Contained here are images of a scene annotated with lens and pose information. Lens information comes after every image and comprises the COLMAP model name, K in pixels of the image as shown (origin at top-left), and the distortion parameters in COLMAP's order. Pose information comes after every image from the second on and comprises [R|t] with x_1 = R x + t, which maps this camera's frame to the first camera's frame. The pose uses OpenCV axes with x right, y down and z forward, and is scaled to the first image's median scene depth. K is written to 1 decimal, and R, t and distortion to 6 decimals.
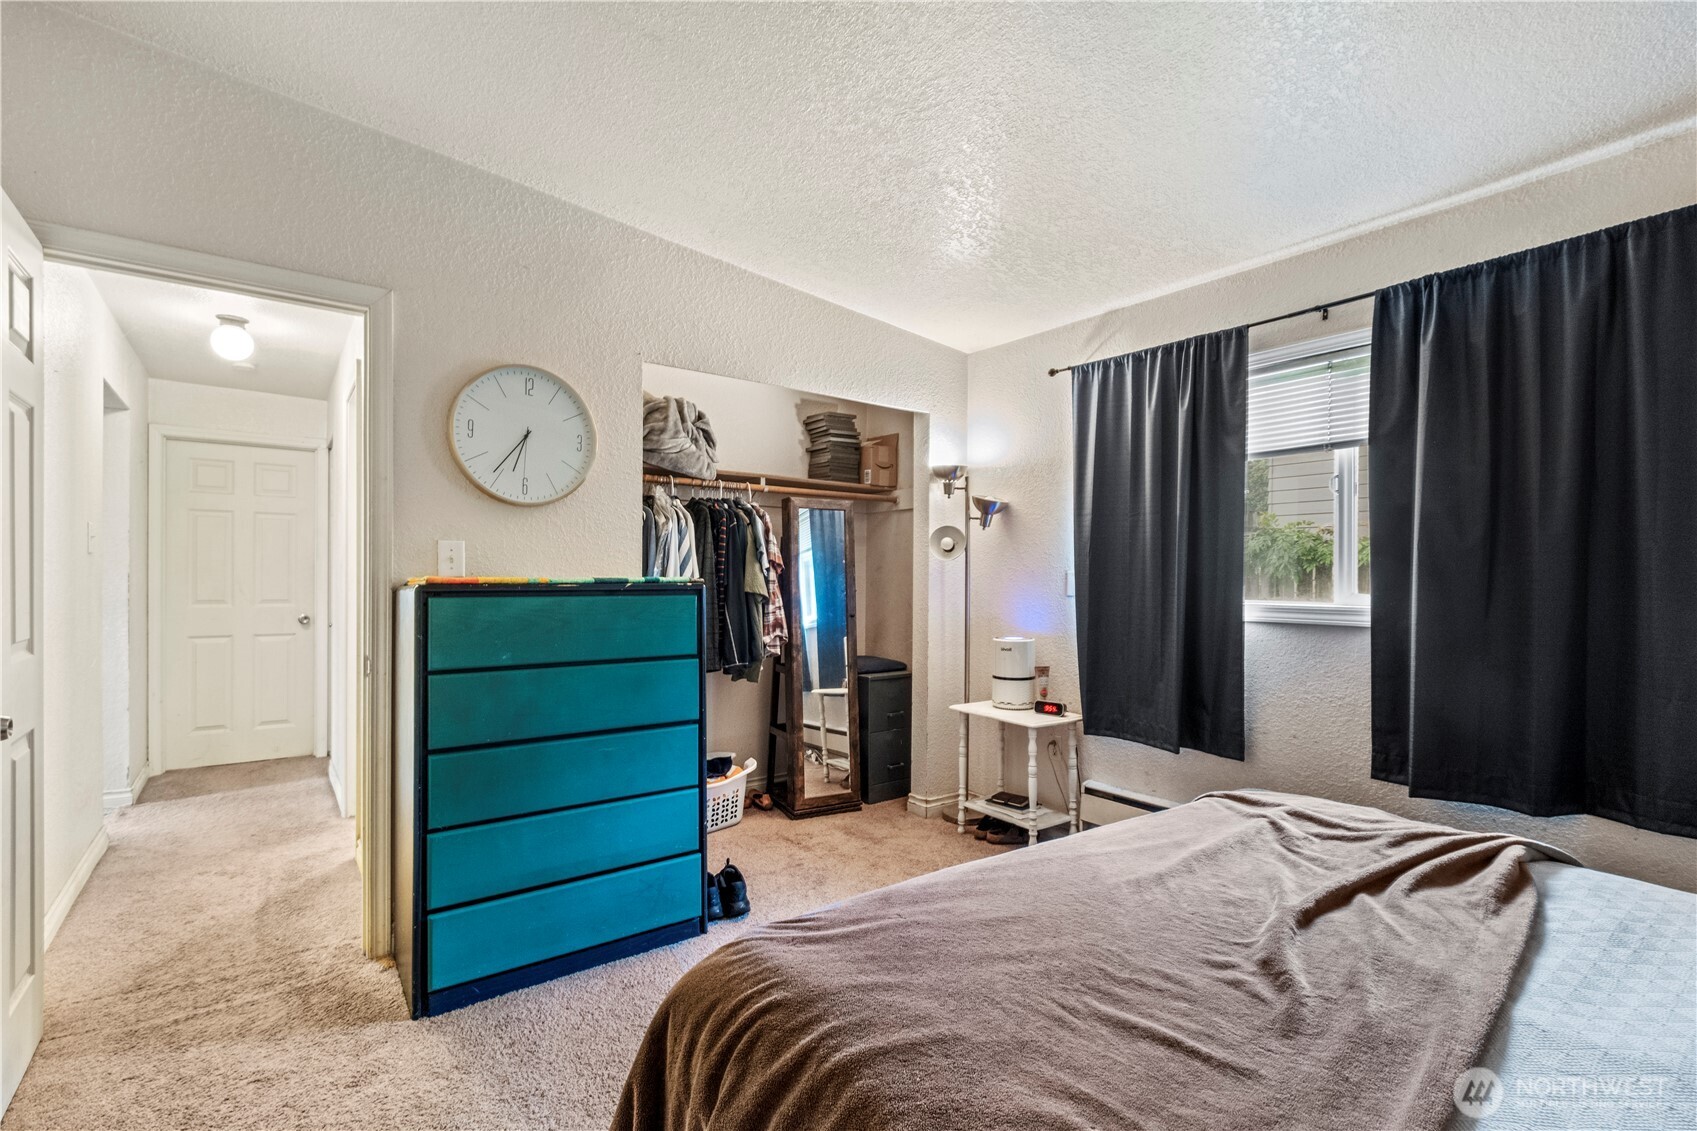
lens RADIAL K [[772.8, 0, 836.8], [0, 772.8, 576.6], [0, 0, 1]] dist [0.002493, -0.010356]
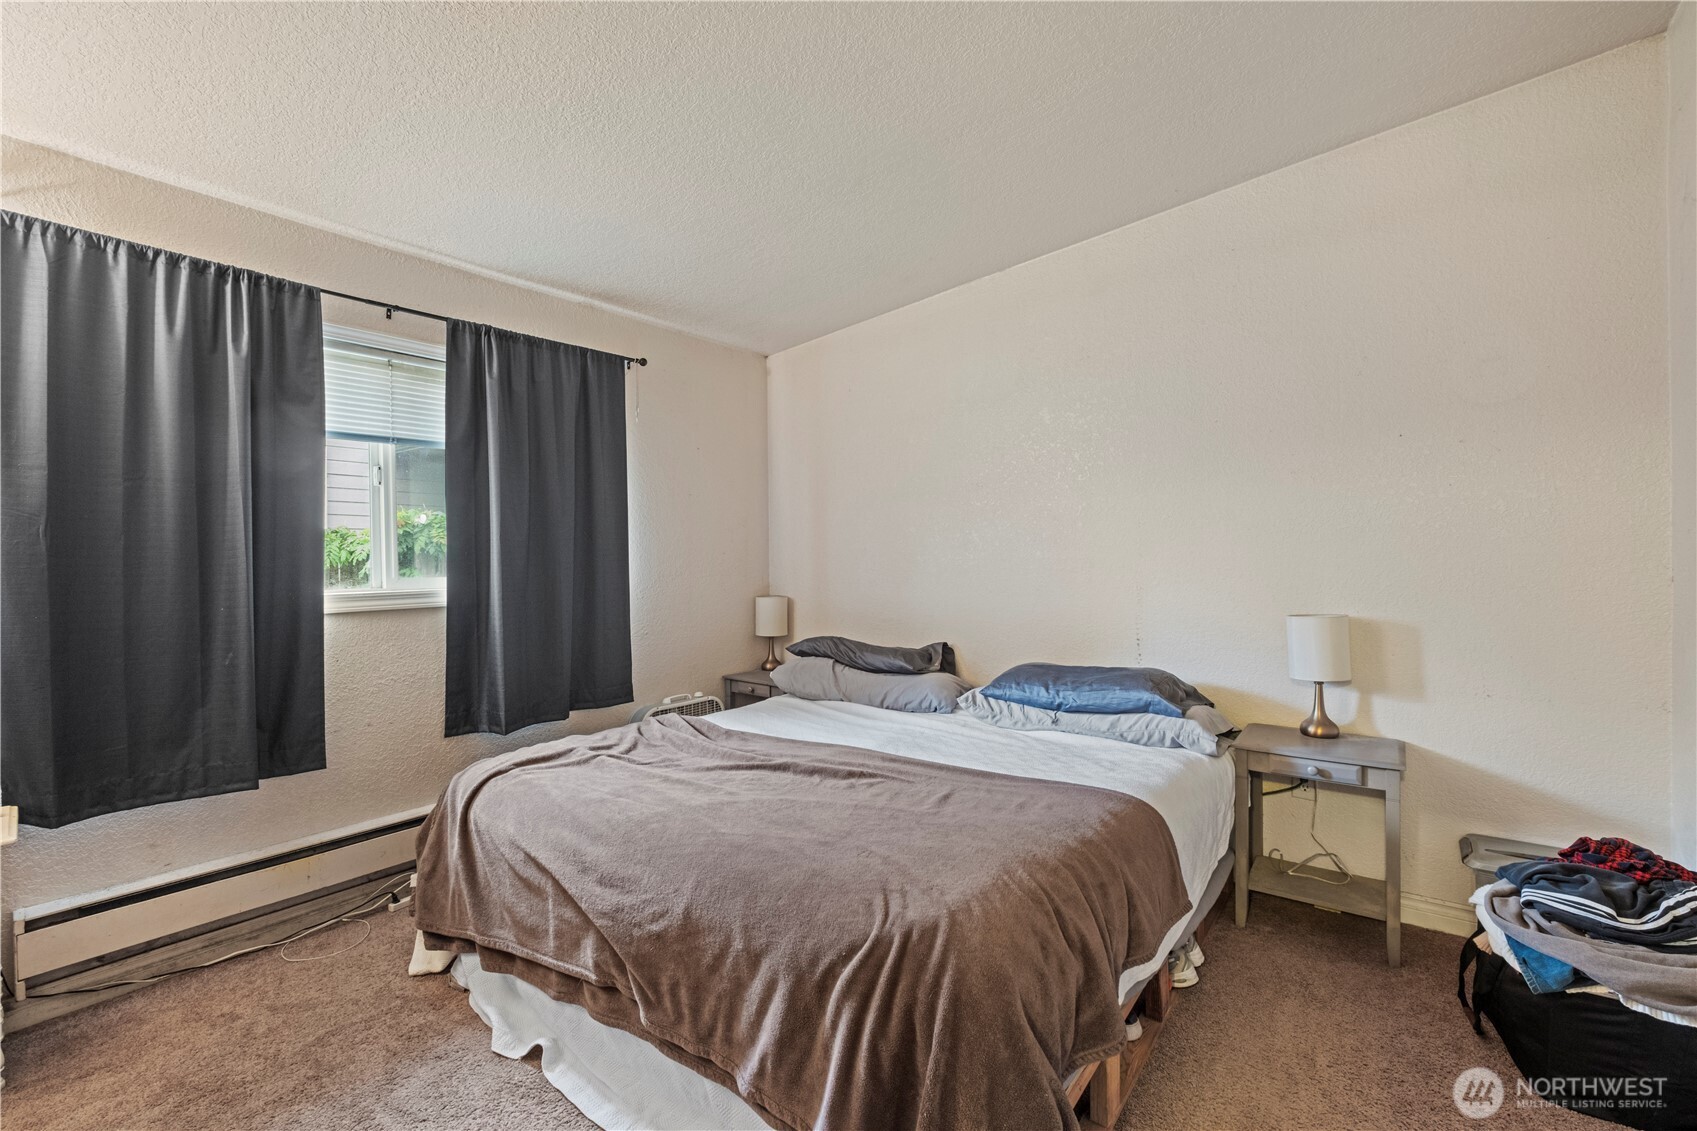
lens RADIAL K [[740.1, 0, 840.2], [0, 740.1, 564.0], [0, 0, 1]] dist [0.001001, -0.006082]
pose [[-0.277026, -0.009554, 0.960815, -0.503413], [0.014210, 0.999800, 0.014039, -0.004970], [-0.960757, 0.017543, -0.276834, 0.693618]]
